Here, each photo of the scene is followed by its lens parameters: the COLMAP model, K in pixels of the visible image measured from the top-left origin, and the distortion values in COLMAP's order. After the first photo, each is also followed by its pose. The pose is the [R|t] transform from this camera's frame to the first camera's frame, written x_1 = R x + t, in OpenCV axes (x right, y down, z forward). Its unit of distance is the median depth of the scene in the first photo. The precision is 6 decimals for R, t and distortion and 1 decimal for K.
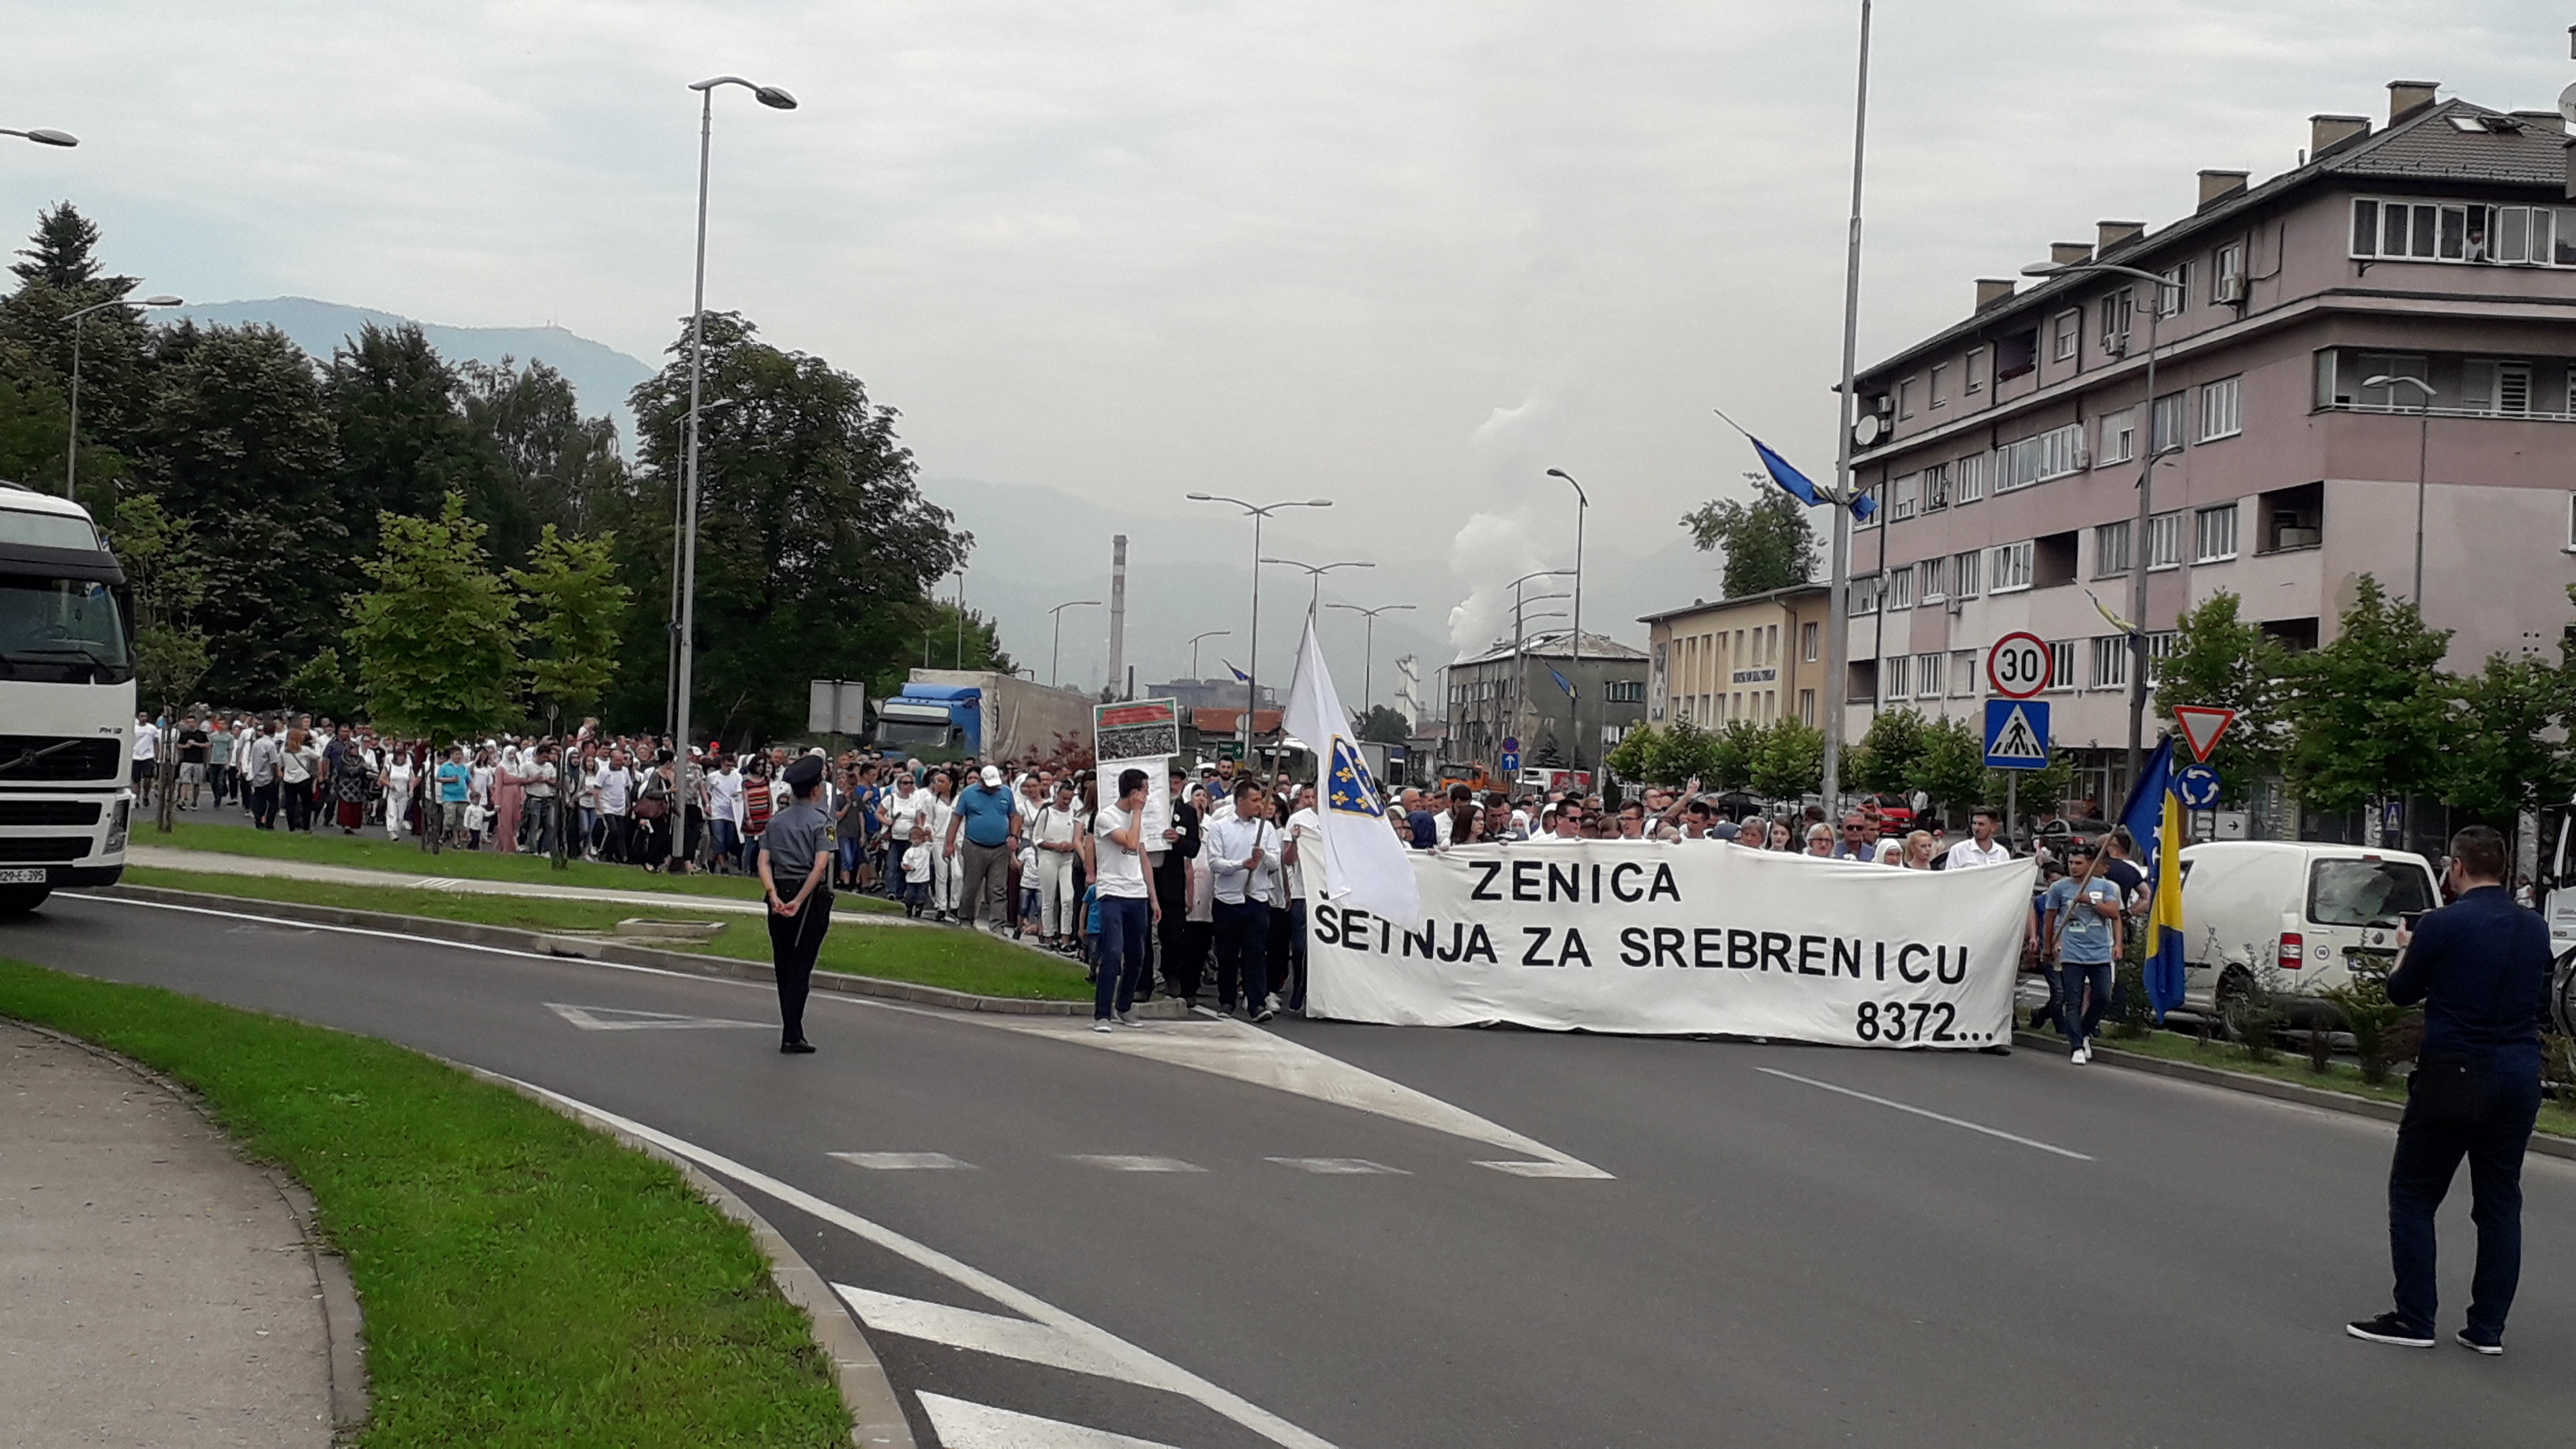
lens RADIAL K [[2980.1, 0, 1356.9], [0, 2980.1, 727.0], [0, 0, 1]] dist [0.186225, -0.508088]
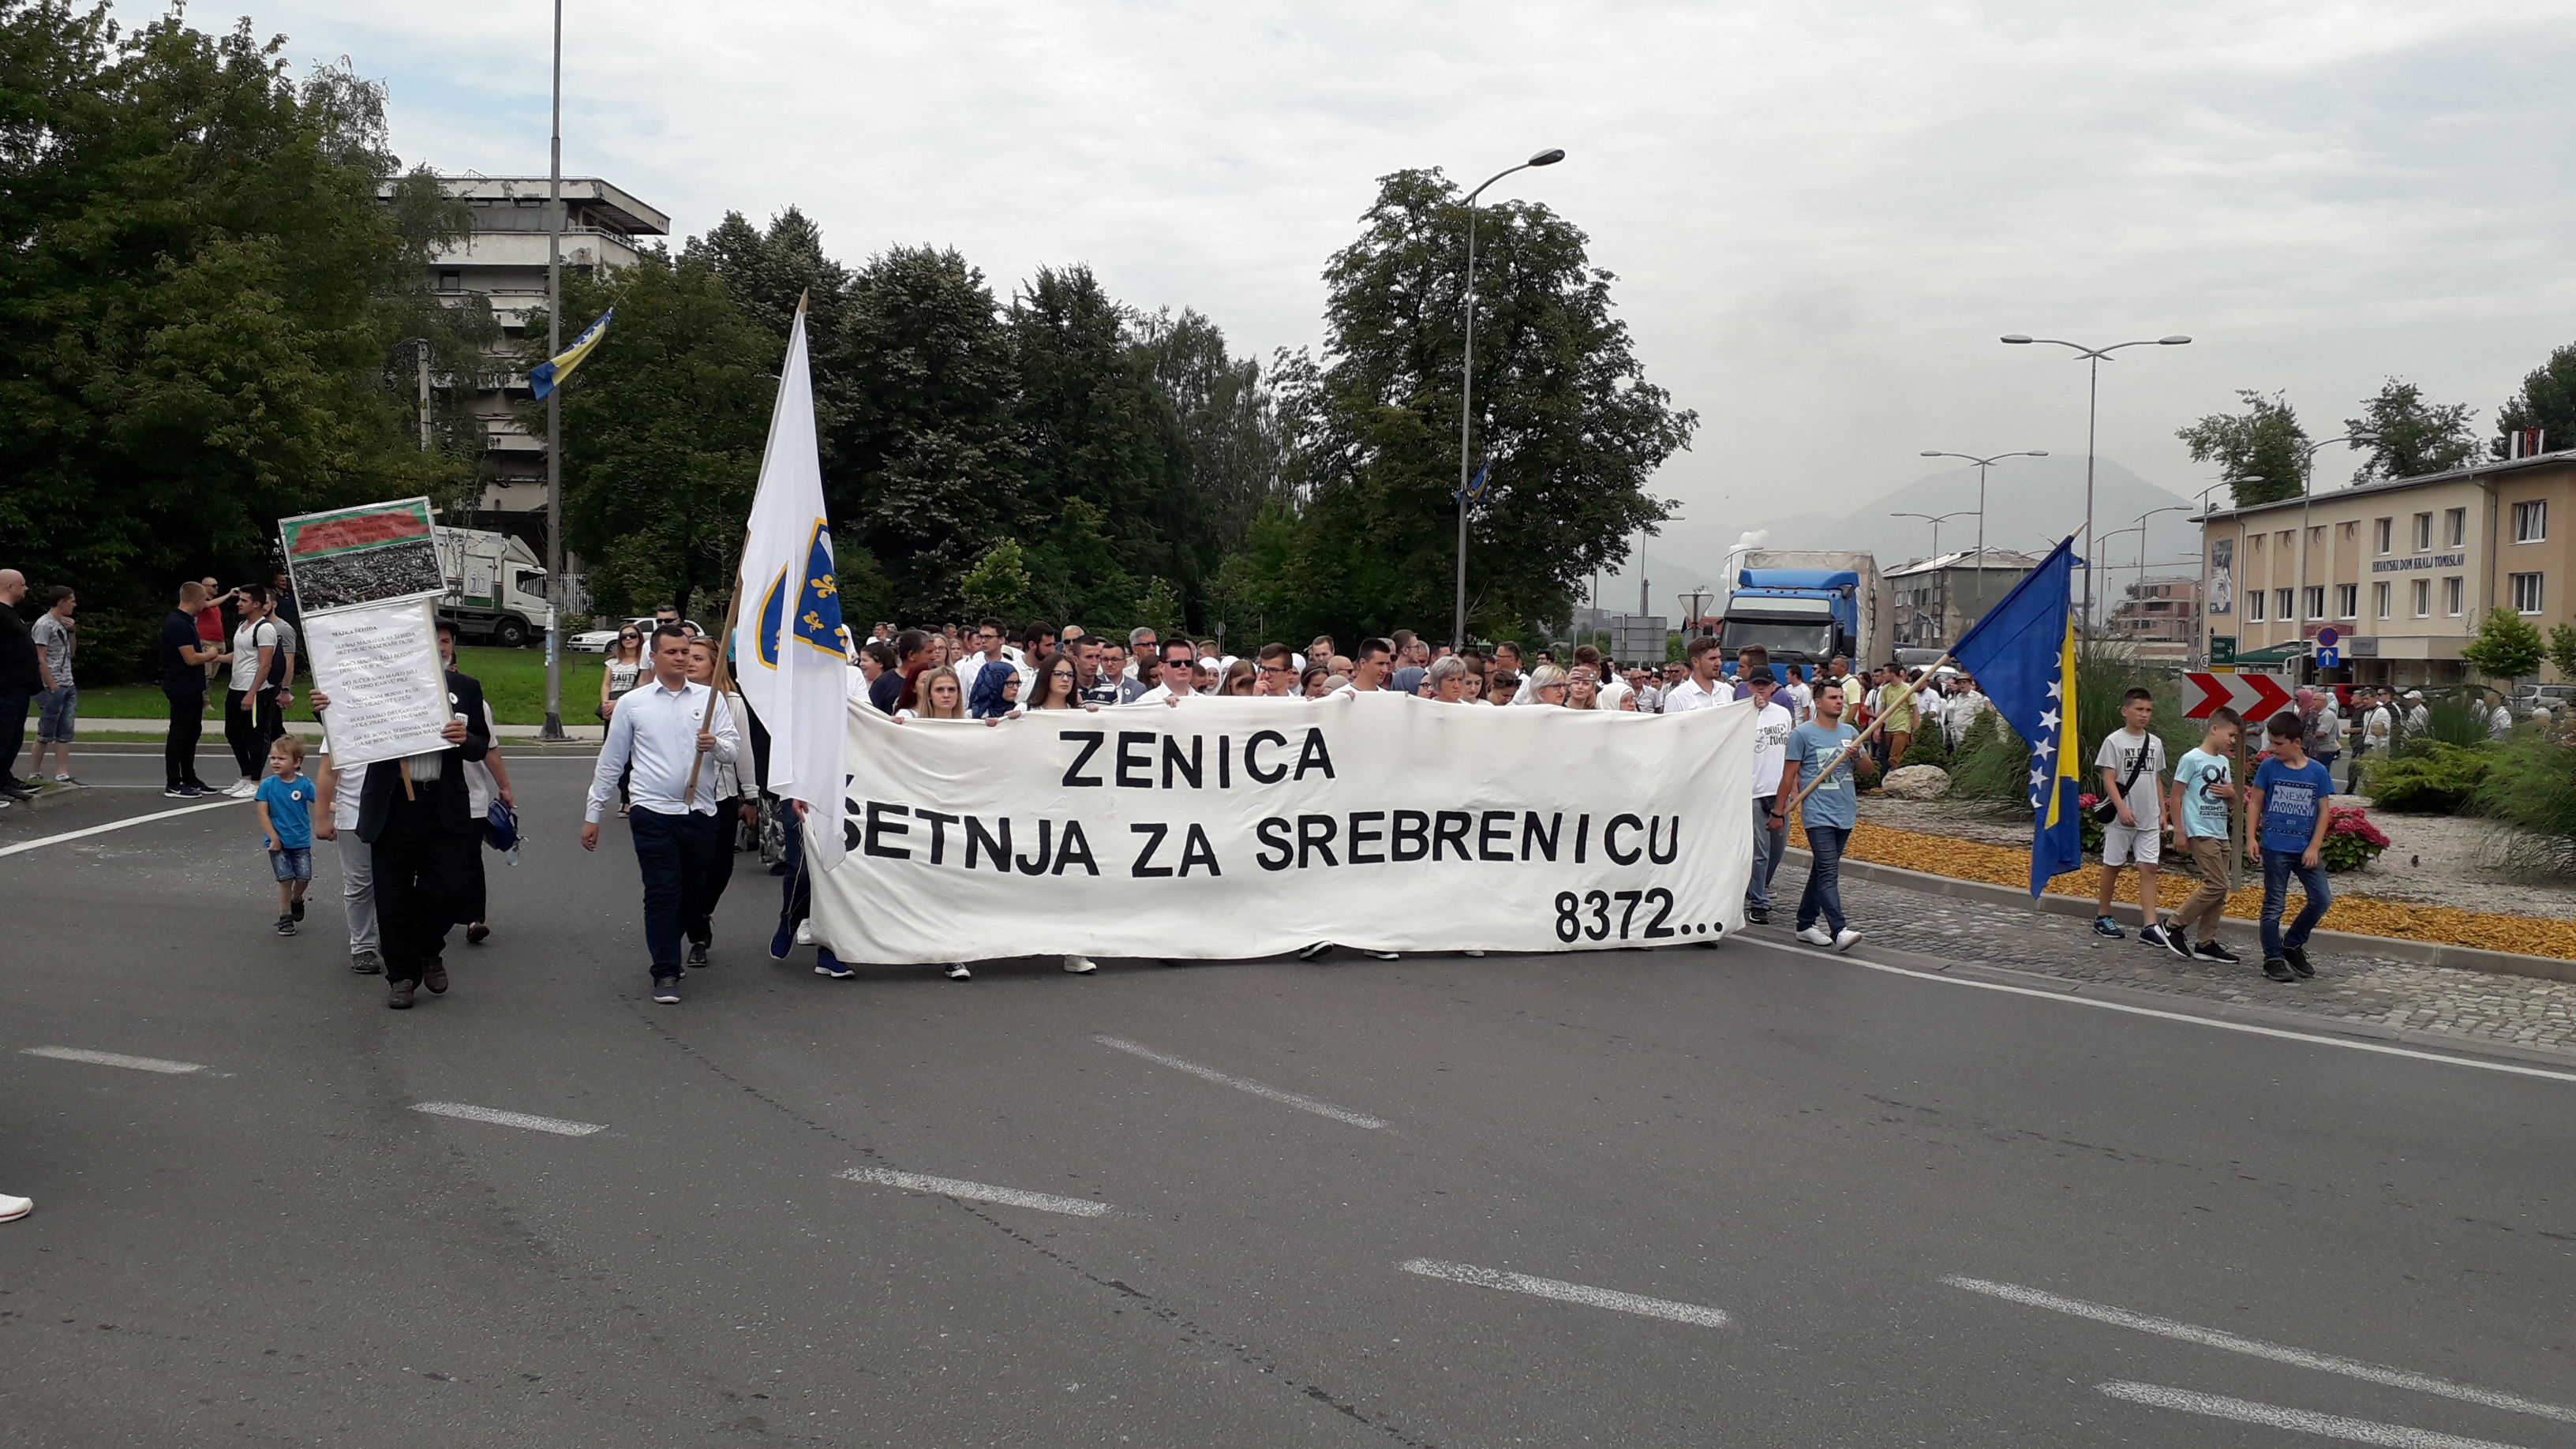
lens RADIAL K [[2092.6, 0, 1363.6], [0, 2092.6, 733.5], [0, 0, 1]] dist [0.187928, -0.368276]
pose [[0.985701, -0.013863, -0.167932, -0.111262], [0.021580, 0.998789, 0.044218, 0.000071], [0.167115, -0.047209, 0.984806, 0.333296]]
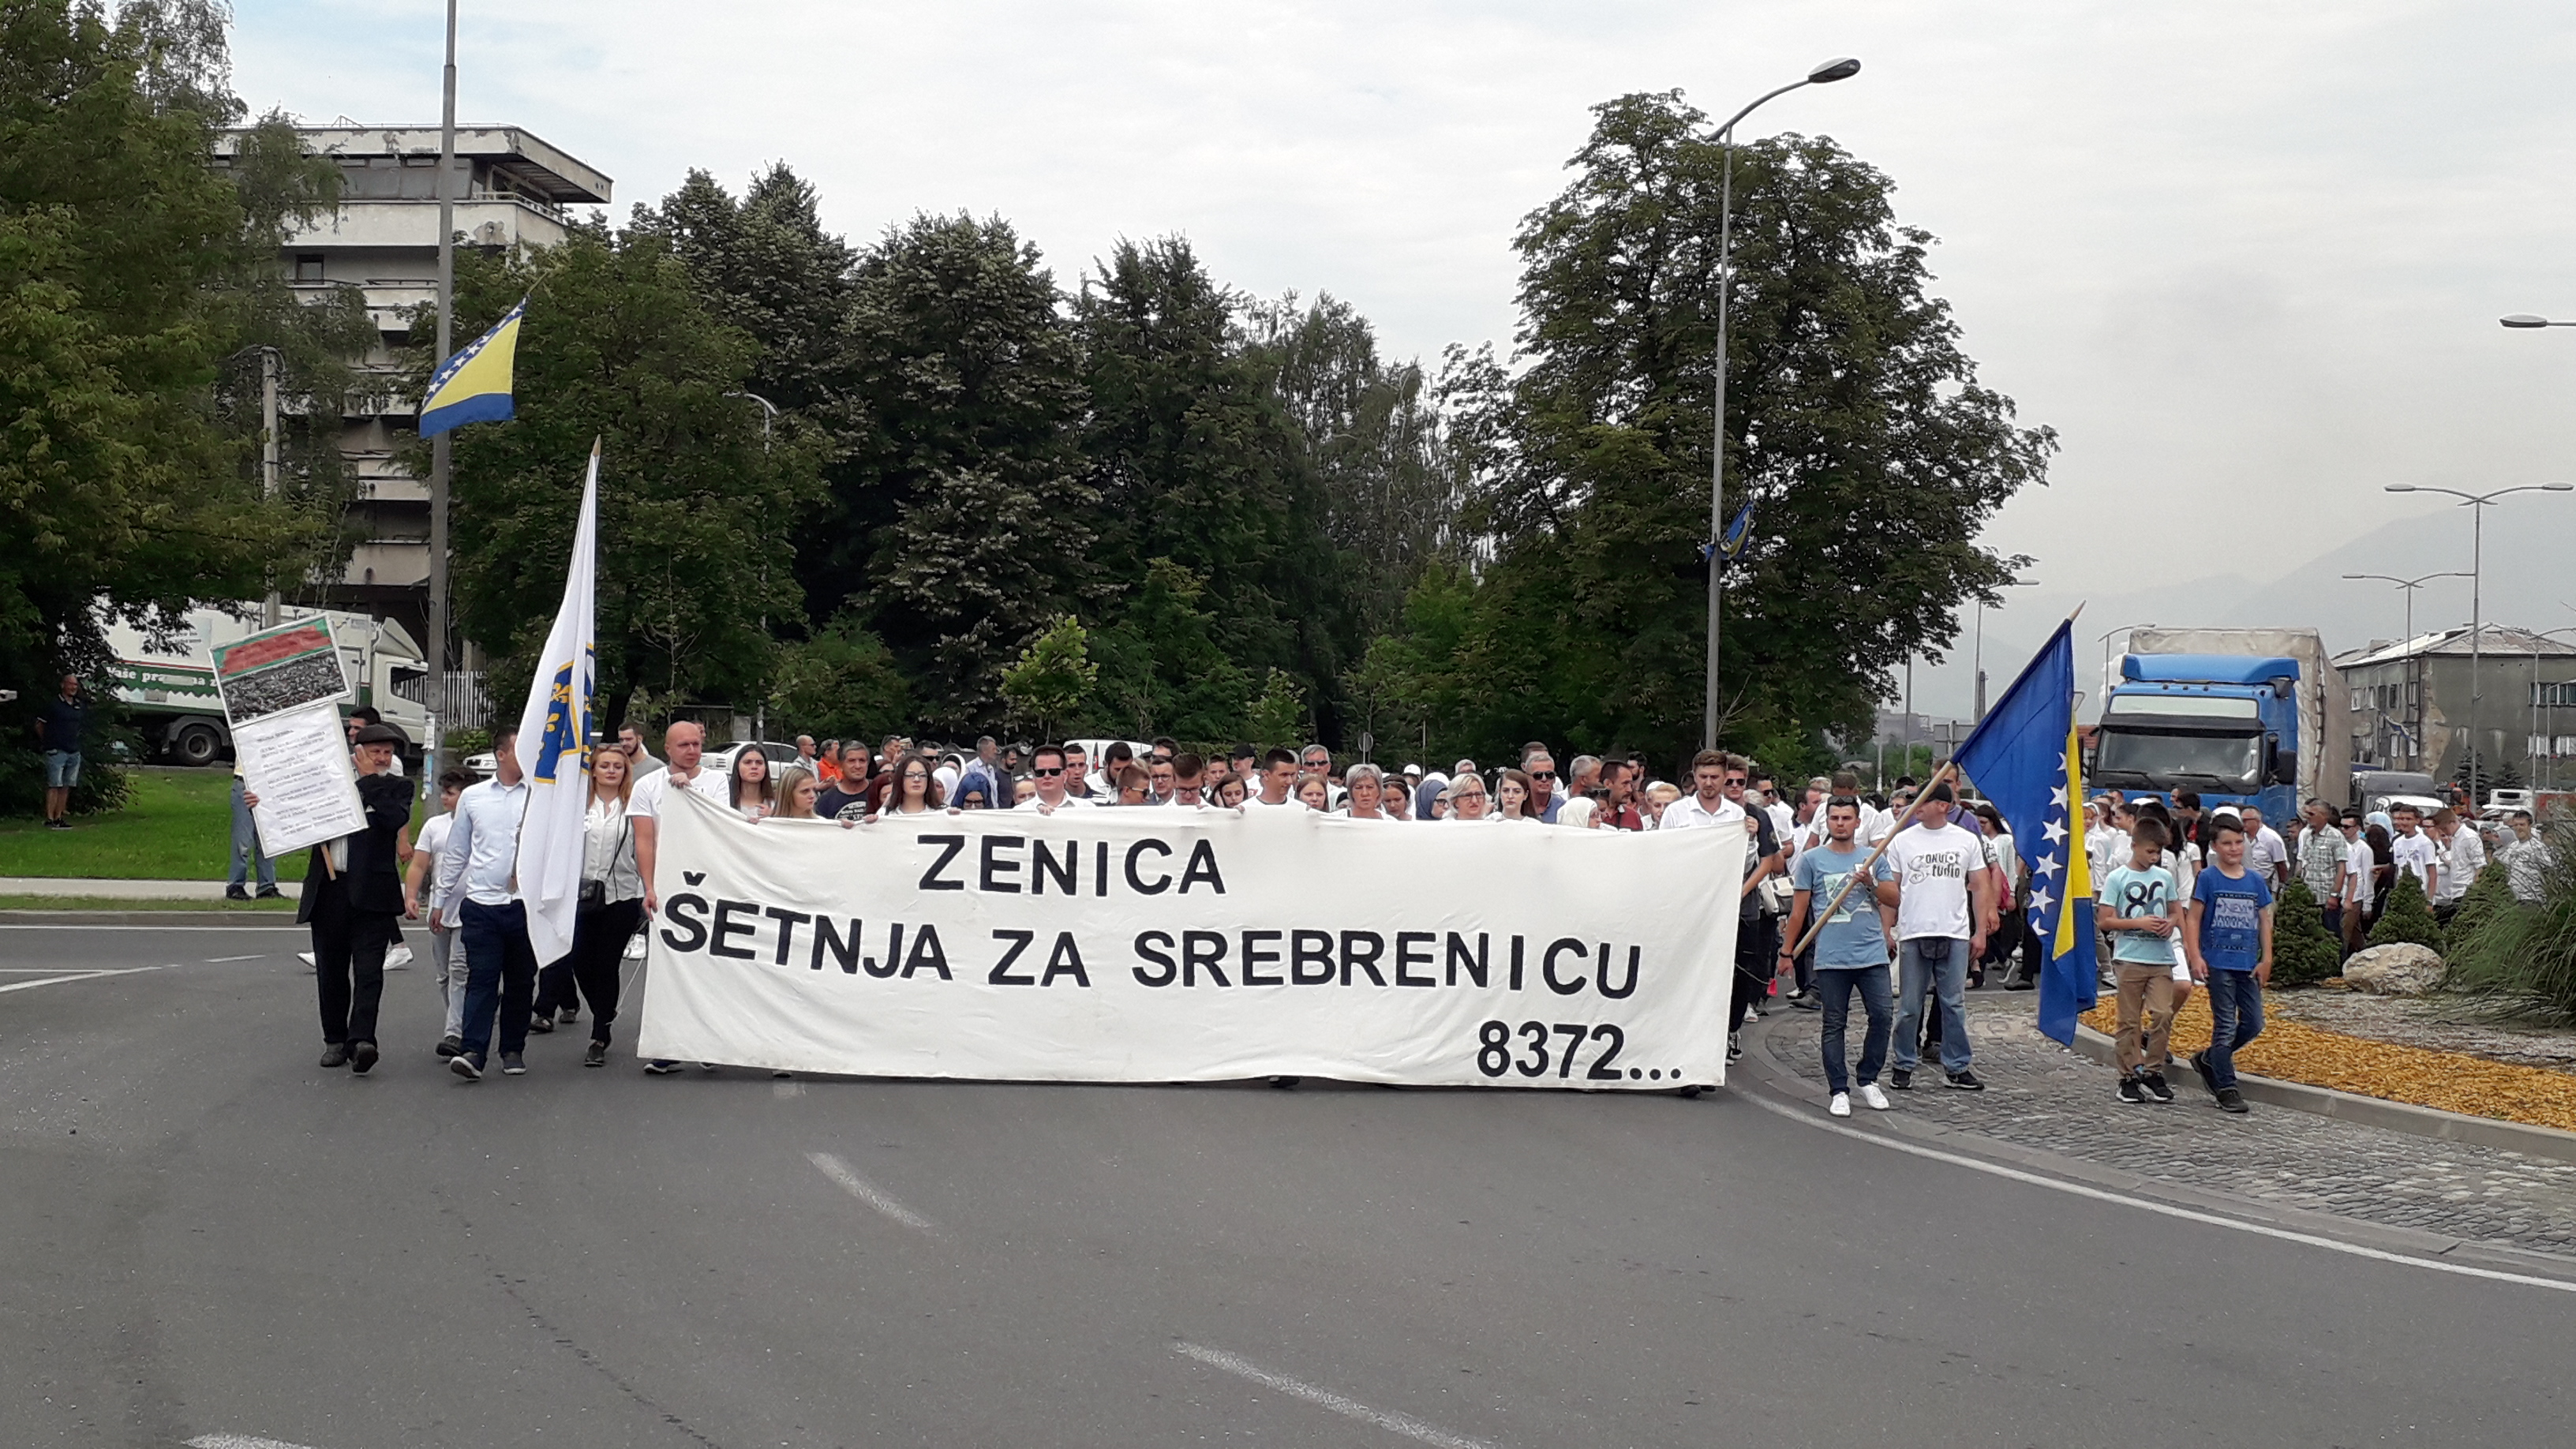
lens RADIAL K [[2980.1, 0, 1356.9], [0, 2980.1, 727.0], [0, 0, 1]] dist [0.186225, -0.508088]
pose [[0.971146, -0.025159, -0.237155, -0.111865], [0.022853, 0.999661, -0.012469, 0.000103], [0.237388, 0.006690, 0.971392, 0.337211]]
